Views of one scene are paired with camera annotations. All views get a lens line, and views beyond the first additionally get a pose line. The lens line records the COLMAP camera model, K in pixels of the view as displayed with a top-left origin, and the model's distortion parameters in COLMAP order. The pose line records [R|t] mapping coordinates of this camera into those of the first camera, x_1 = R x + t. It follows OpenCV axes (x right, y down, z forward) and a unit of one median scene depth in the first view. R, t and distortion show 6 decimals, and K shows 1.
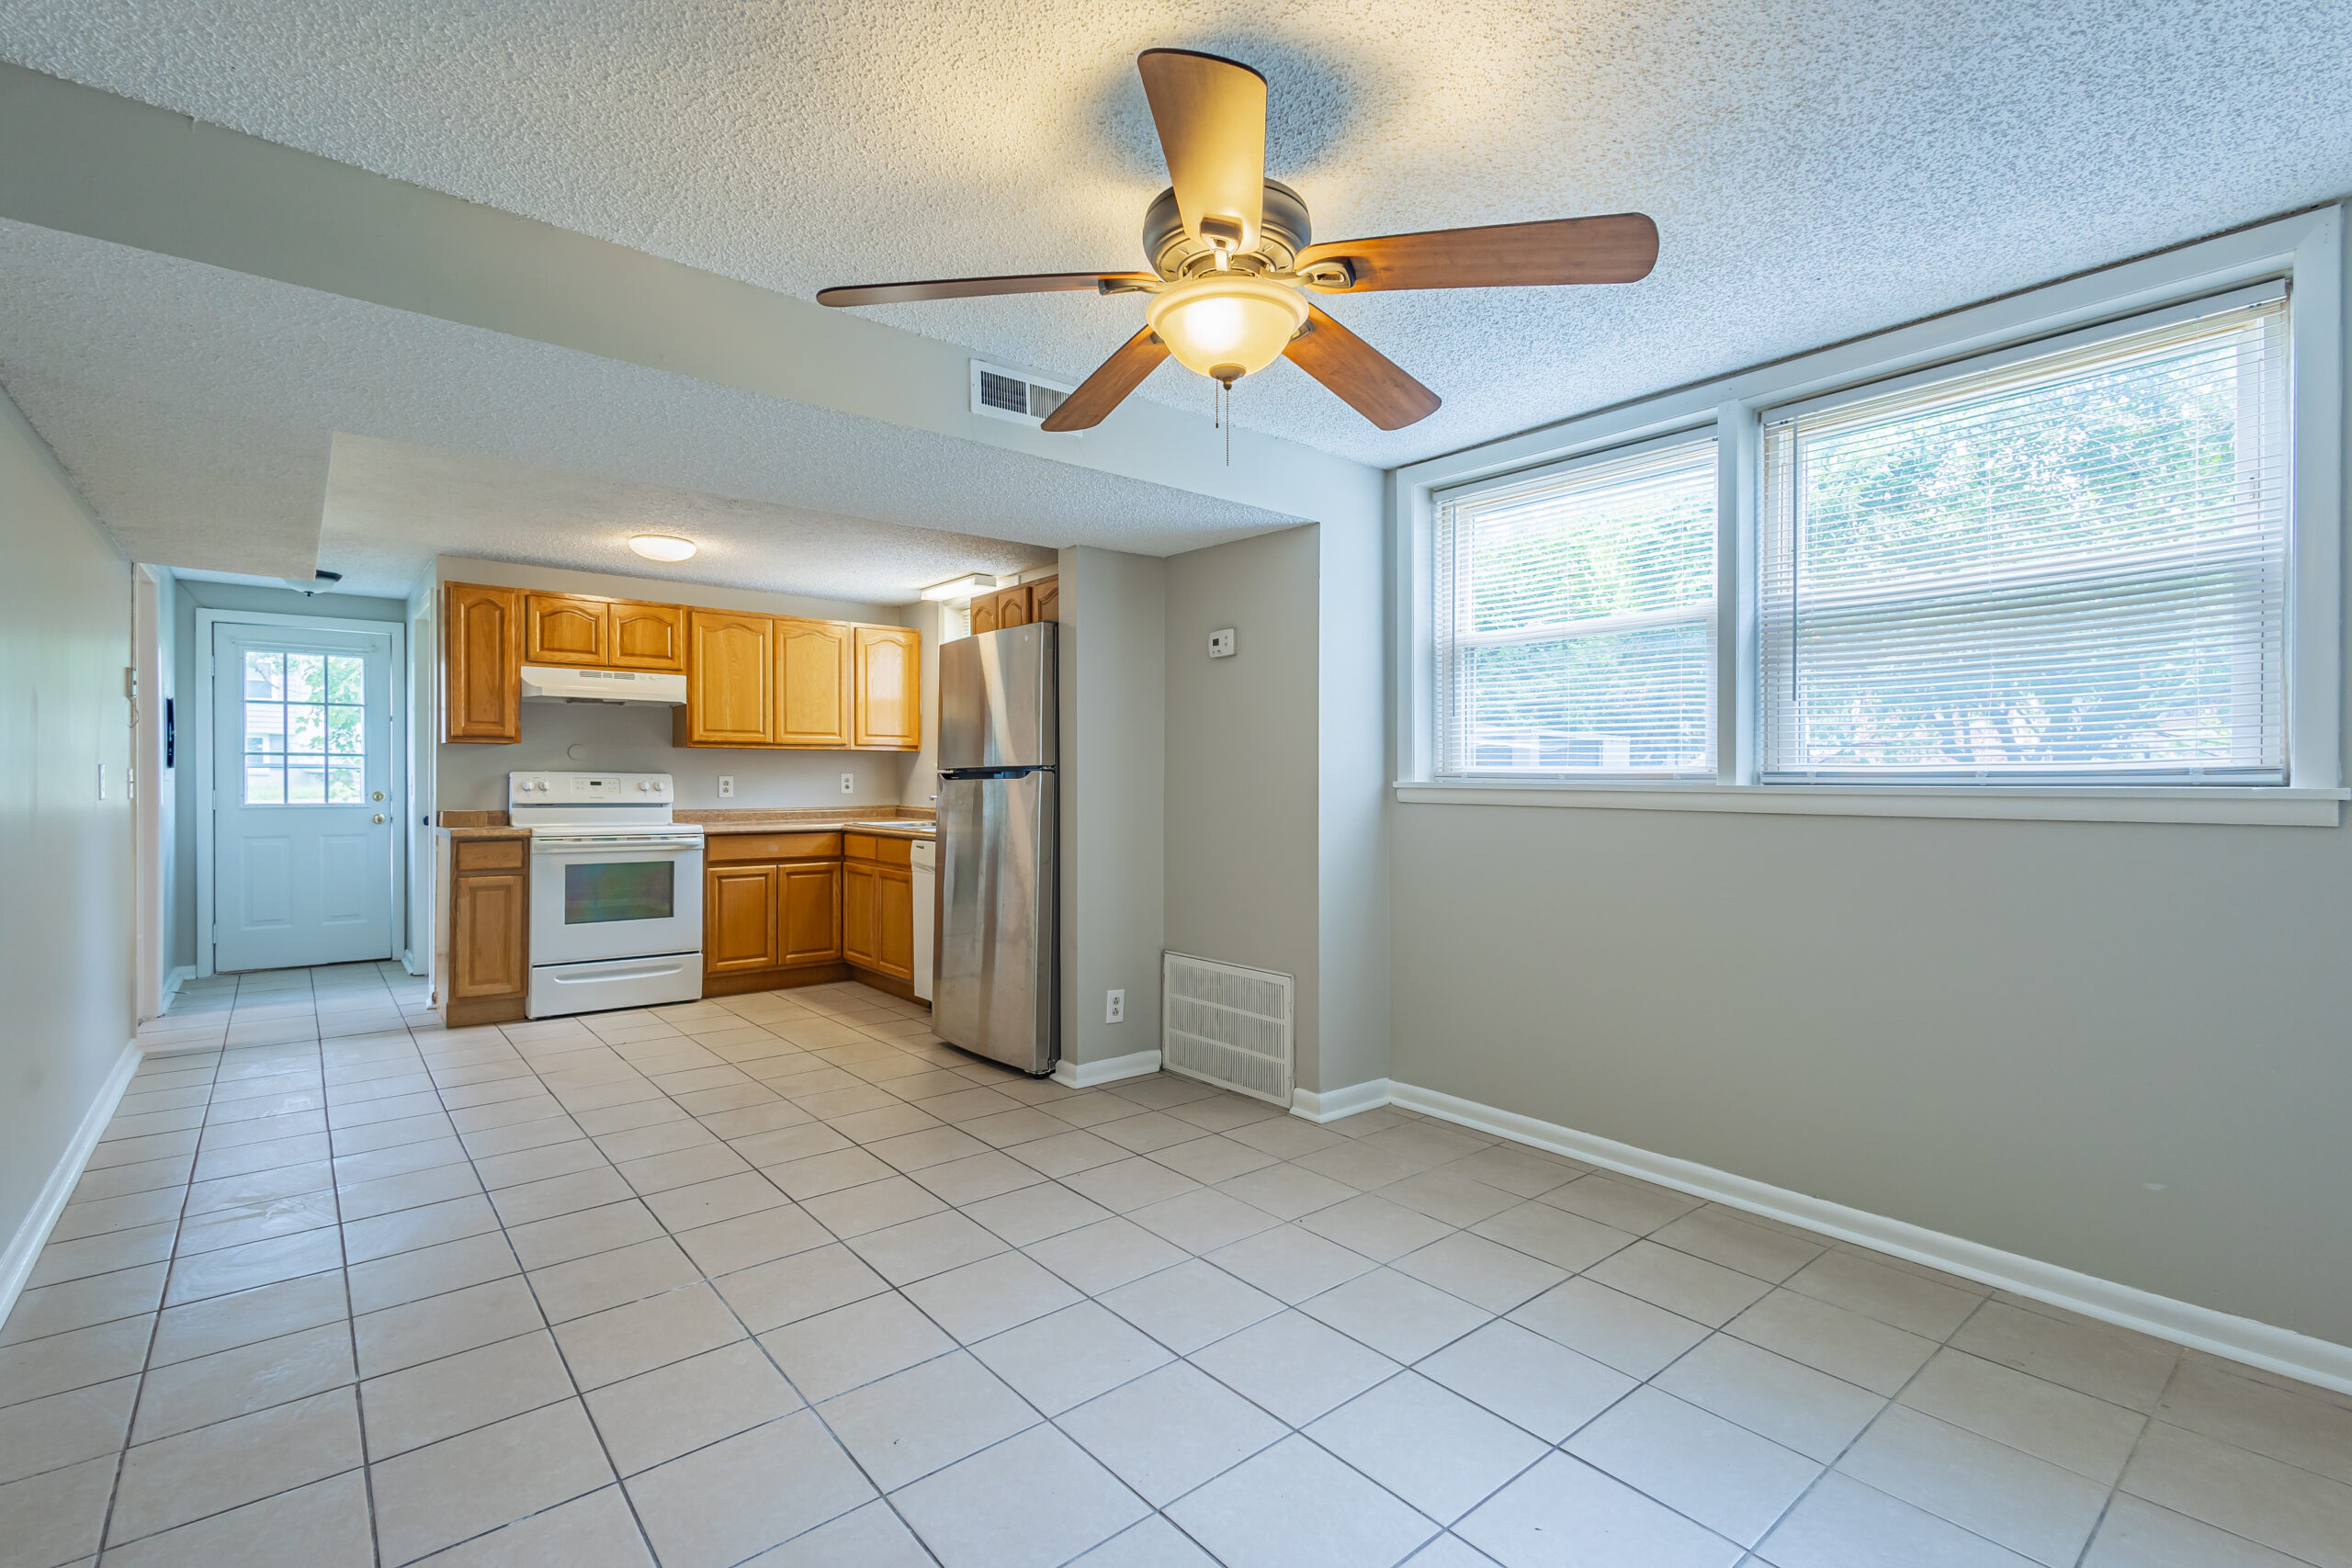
lens RADIAL K [[1051.7, 0, 1177.3], [0, 1051.7, 781.3], [0, 0, 1]] dist [0.008198, -0.000150]
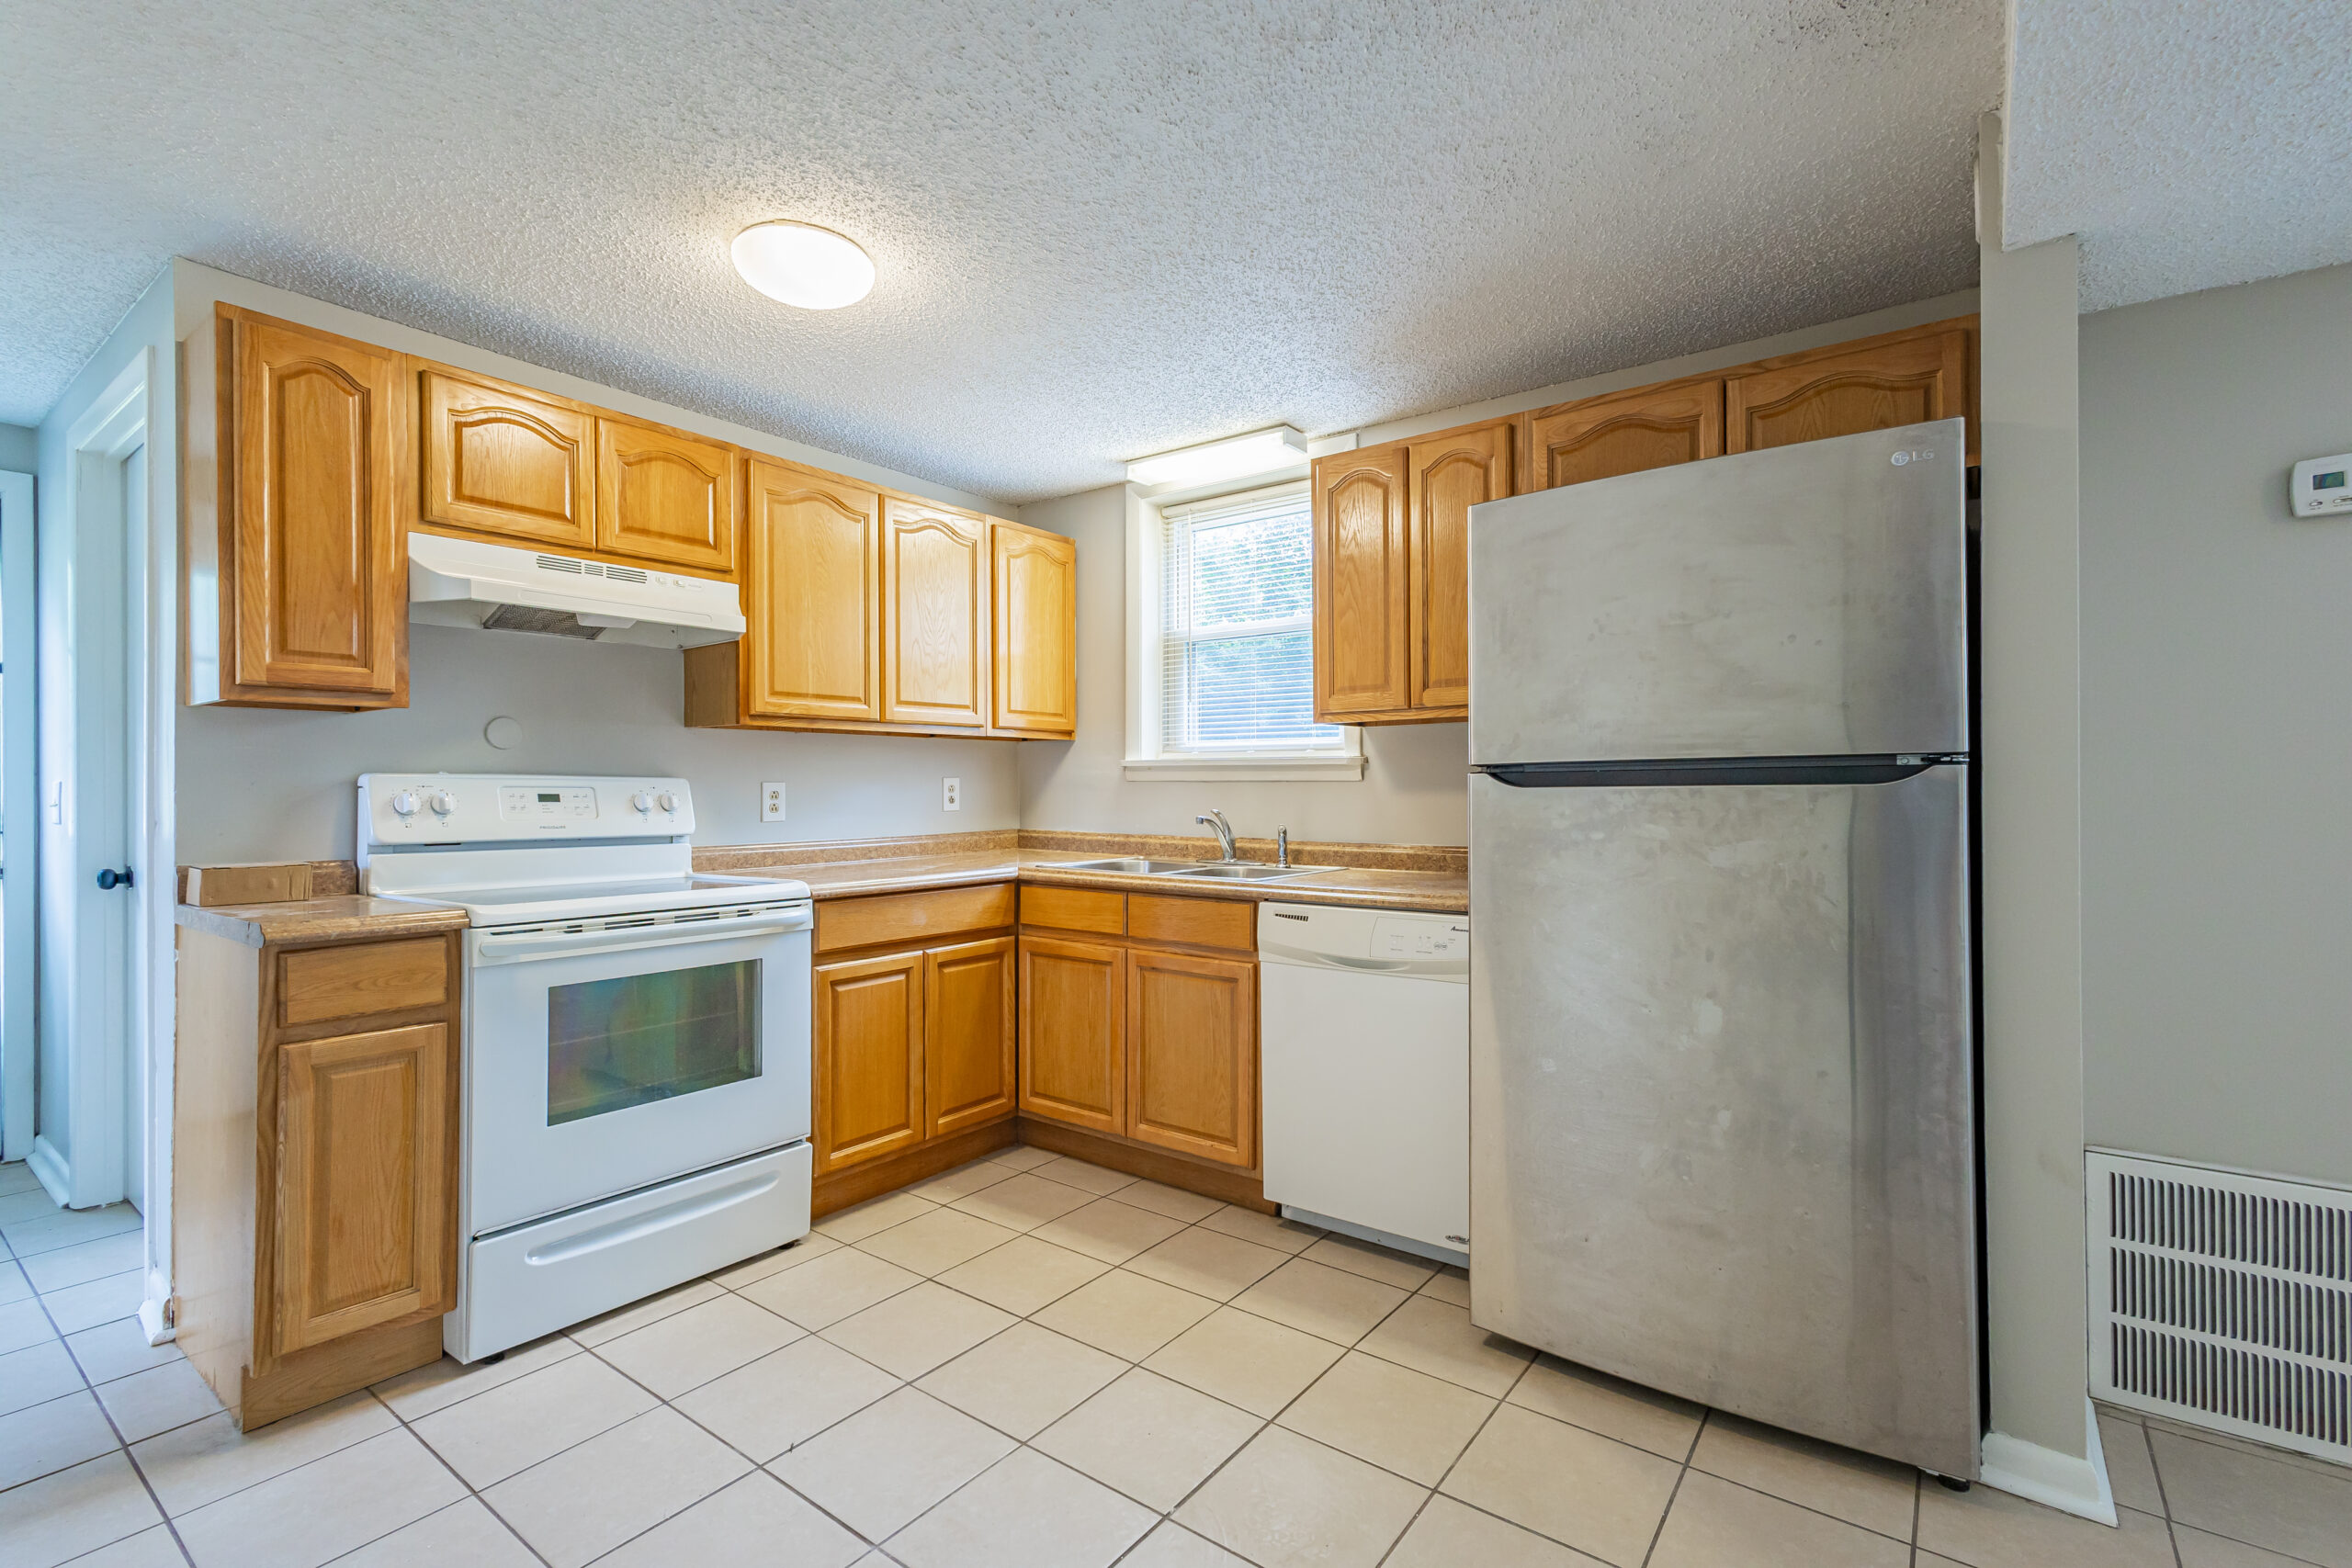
lens RADIAL K [[1051.7, 0, 1175.8], [0, 1051.7, 782.5], [0, 0, 1]] dist [0.008198, -0.000150]
pose [[0.973619, -0.003597, 0.228149, -0.397042], [0.004512, 0.999984, -0.003490, -0.002050], [-0.228133, 0.004427, 0.973620, 0.482292]]
